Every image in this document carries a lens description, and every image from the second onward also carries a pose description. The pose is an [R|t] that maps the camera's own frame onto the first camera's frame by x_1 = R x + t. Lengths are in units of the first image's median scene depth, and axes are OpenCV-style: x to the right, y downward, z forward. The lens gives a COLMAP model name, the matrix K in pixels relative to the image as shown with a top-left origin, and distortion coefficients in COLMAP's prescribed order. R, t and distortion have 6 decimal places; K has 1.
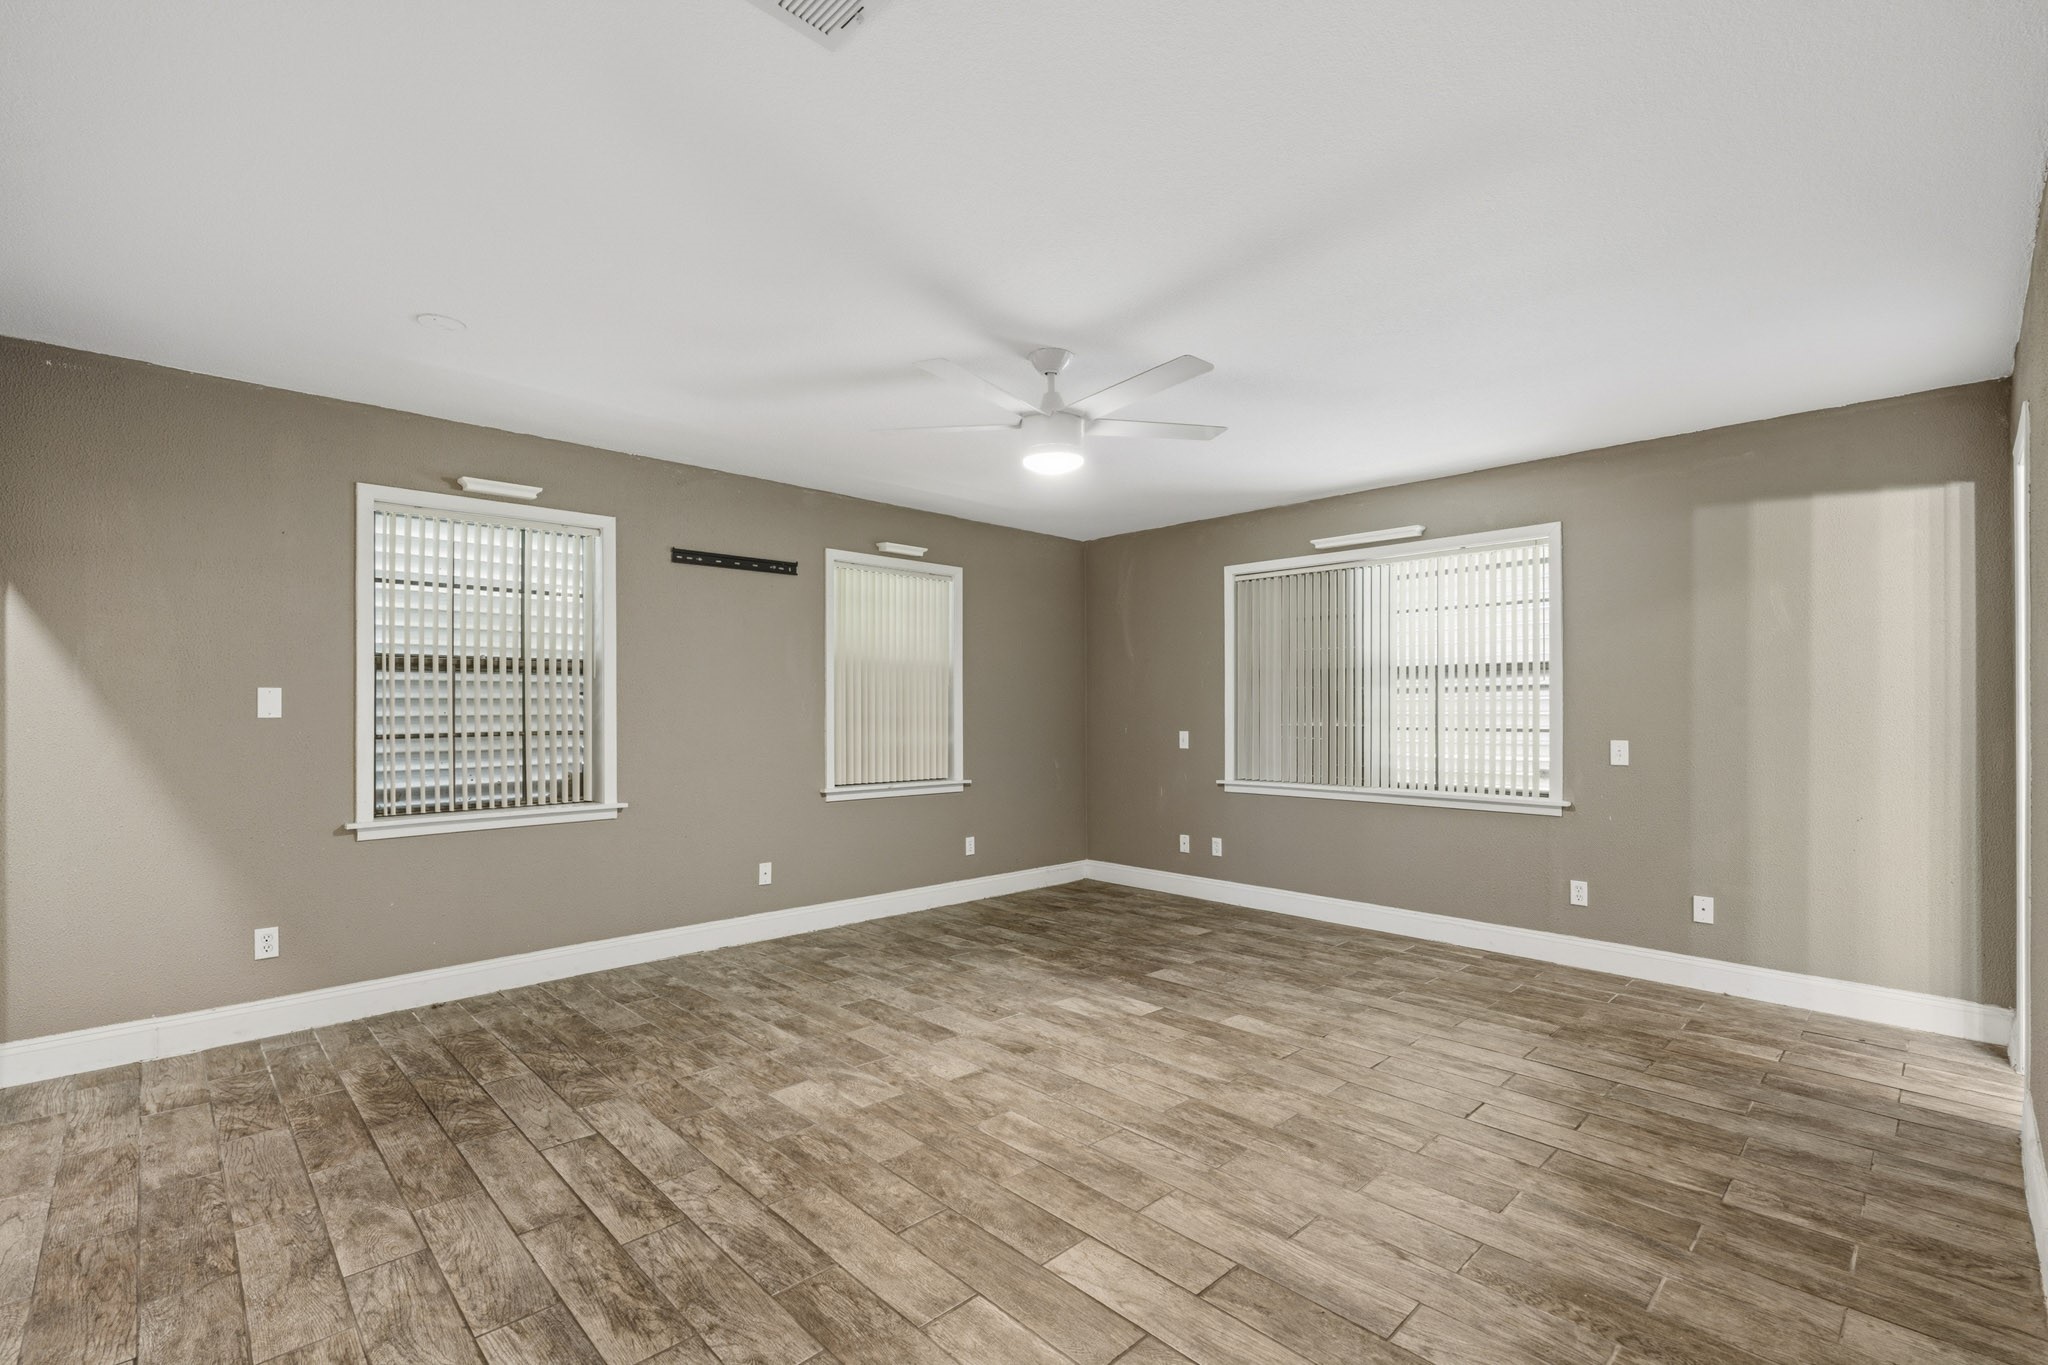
lens RADIAL K [[905.4, 0, 1025.1], [0, 905.4, 697.8], [0, 0, 1]] dist [-0.002643, 0.000905]
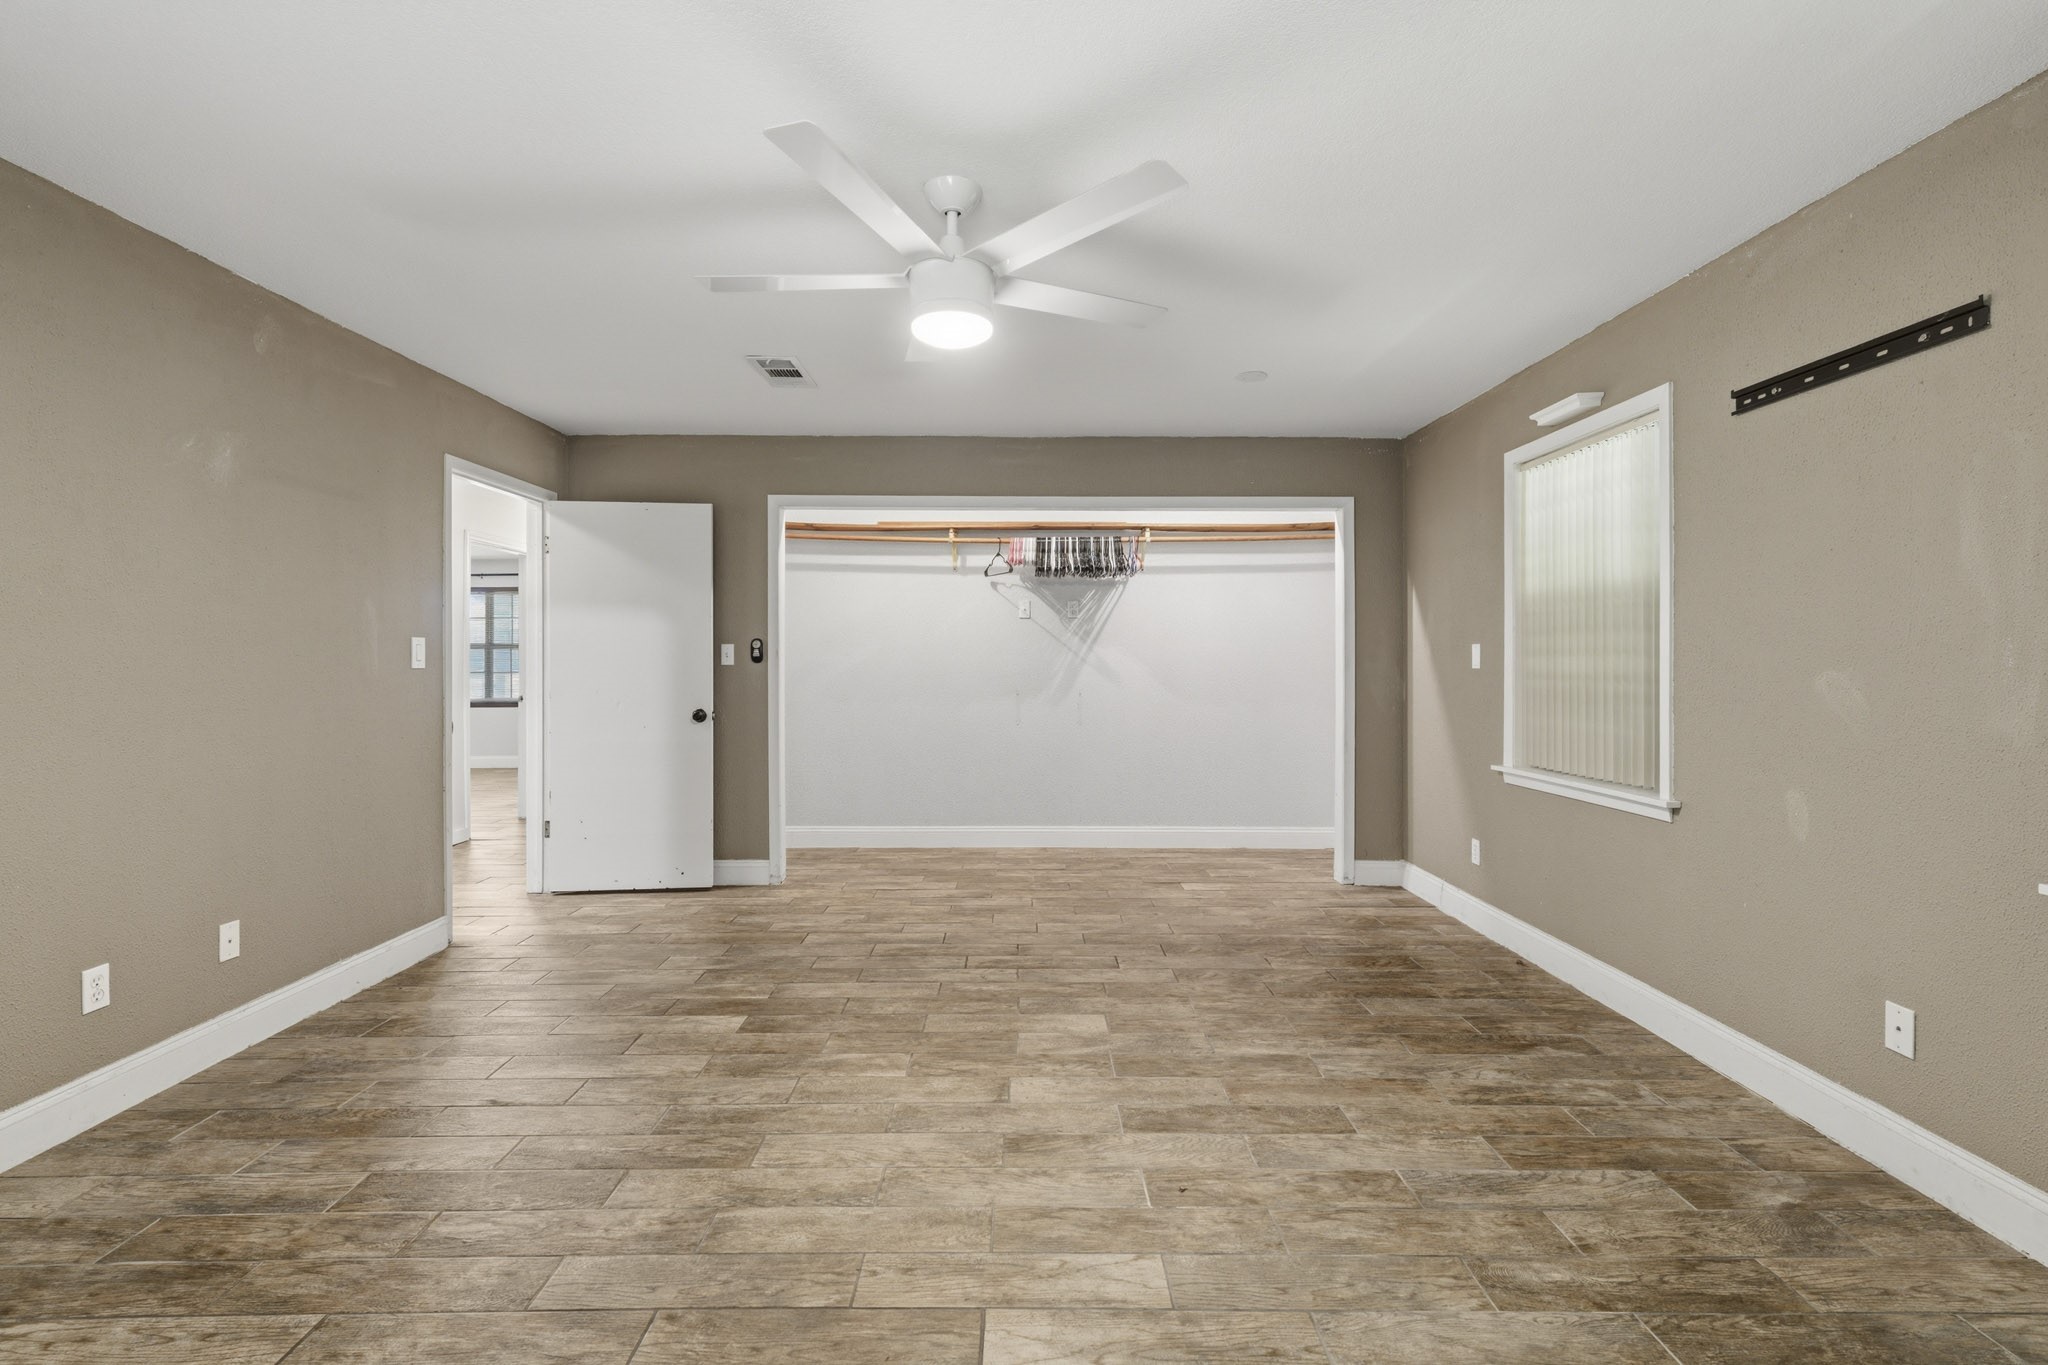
lens RADIAL K [[905.4, 0, 1022.9], [0, 905.4, 669.0], [0, 0, 1]] dist [-0.002643, 0.000905]
pose [[-0.688591, 0.007282, -0.725113, 0.494177], [0.008752, 0.999960, 0.001731, 0.015402], [0.725097, -0.005154, -0.688627, 1.453889]]
